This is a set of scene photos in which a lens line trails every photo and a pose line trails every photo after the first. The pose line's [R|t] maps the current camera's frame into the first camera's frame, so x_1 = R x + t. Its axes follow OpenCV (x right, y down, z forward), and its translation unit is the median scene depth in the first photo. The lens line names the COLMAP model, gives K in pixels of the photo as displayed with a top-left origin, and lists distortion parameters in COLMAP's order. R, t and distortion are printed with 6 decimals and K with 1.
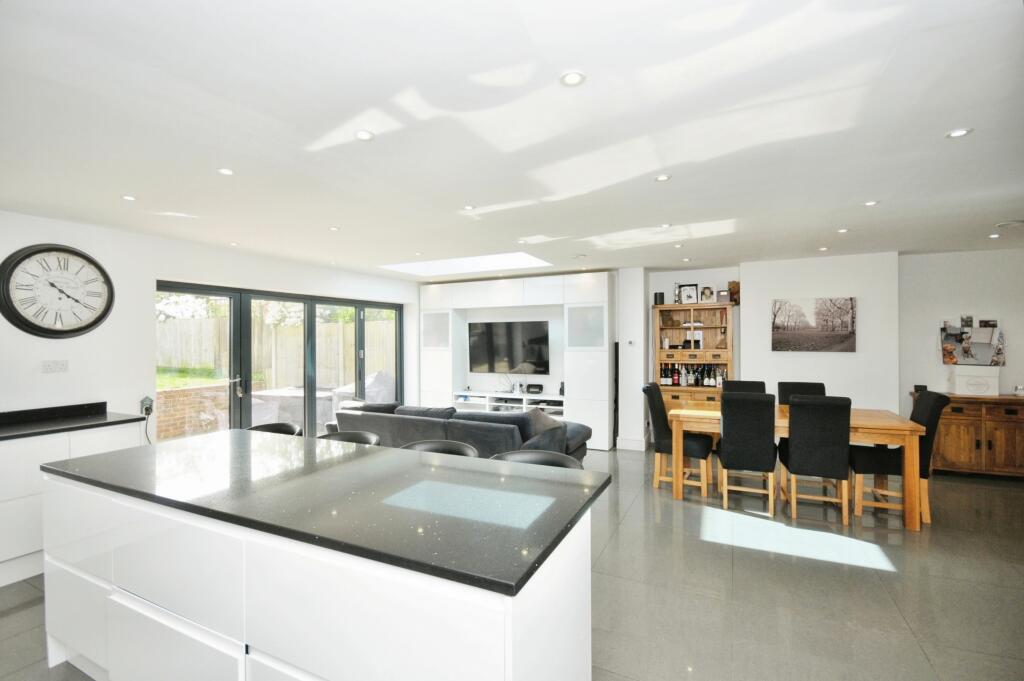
lens RADIAL K [[457.1, 0, 512.0], [0, 457.1, 340.5], [0, 0, 1]] dist [-0.002358, -0.000527]
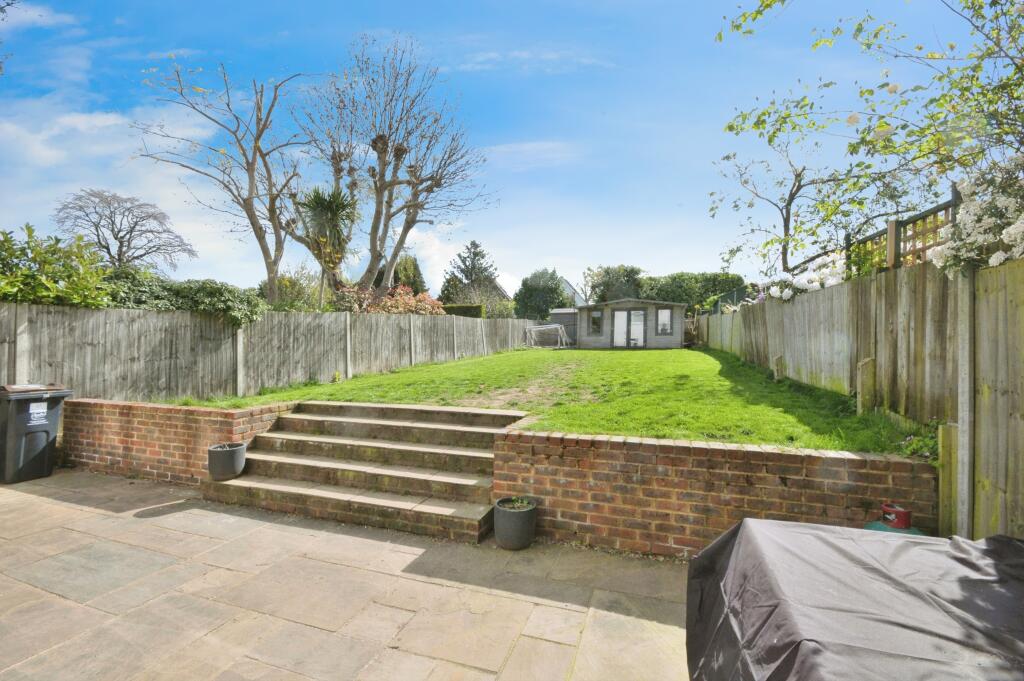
lens RADIAL K [[457.1, 0, 512.0], [0, 457.1, 340.5], [0, 0, 1]] dist [-0.002358, -0.000527]
pose [[0.107741, 0.002180, -0.994177, -0.537858], [-0.005914, 0.999981, 0.001552, 0.020768], [0.994161, 0.005712, 0.107752, 1.339770]]
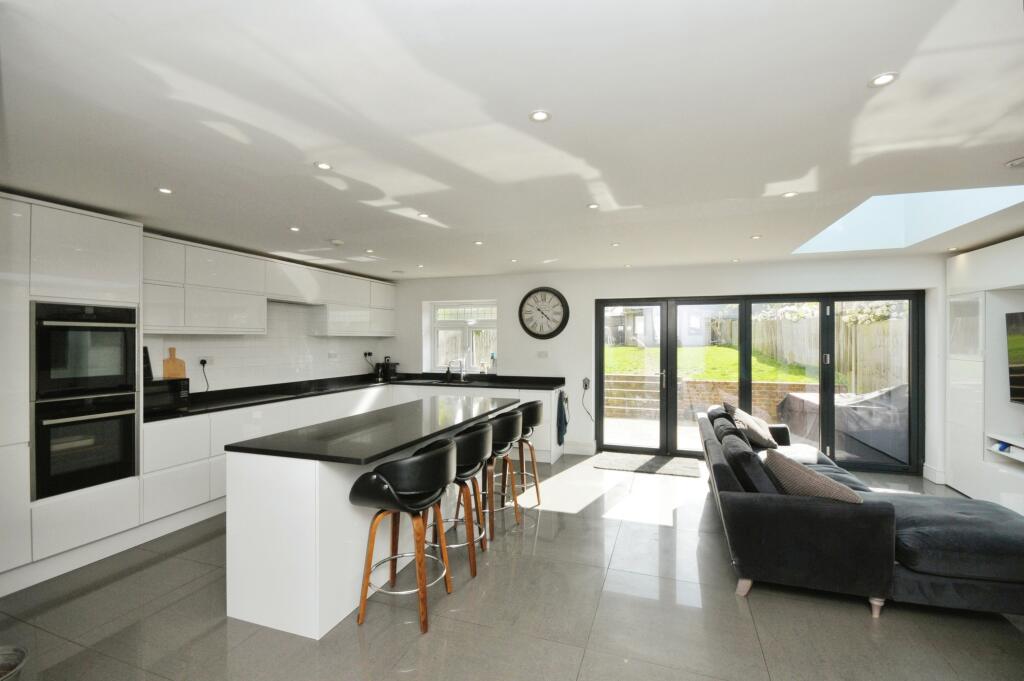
lens RADIAL K [[457.1, 0, 512.0], [0, 457.1, 340.5], [0, 0, 1]] dist [-0.002358, -0.000527]
pose [[0.108185, 0.009399, -0.994086, 0.543803], [-0.004250, 0.999951, 0.008992, -0.010112], [0.994122, 0.003252, 0.108219, 0.468249]]
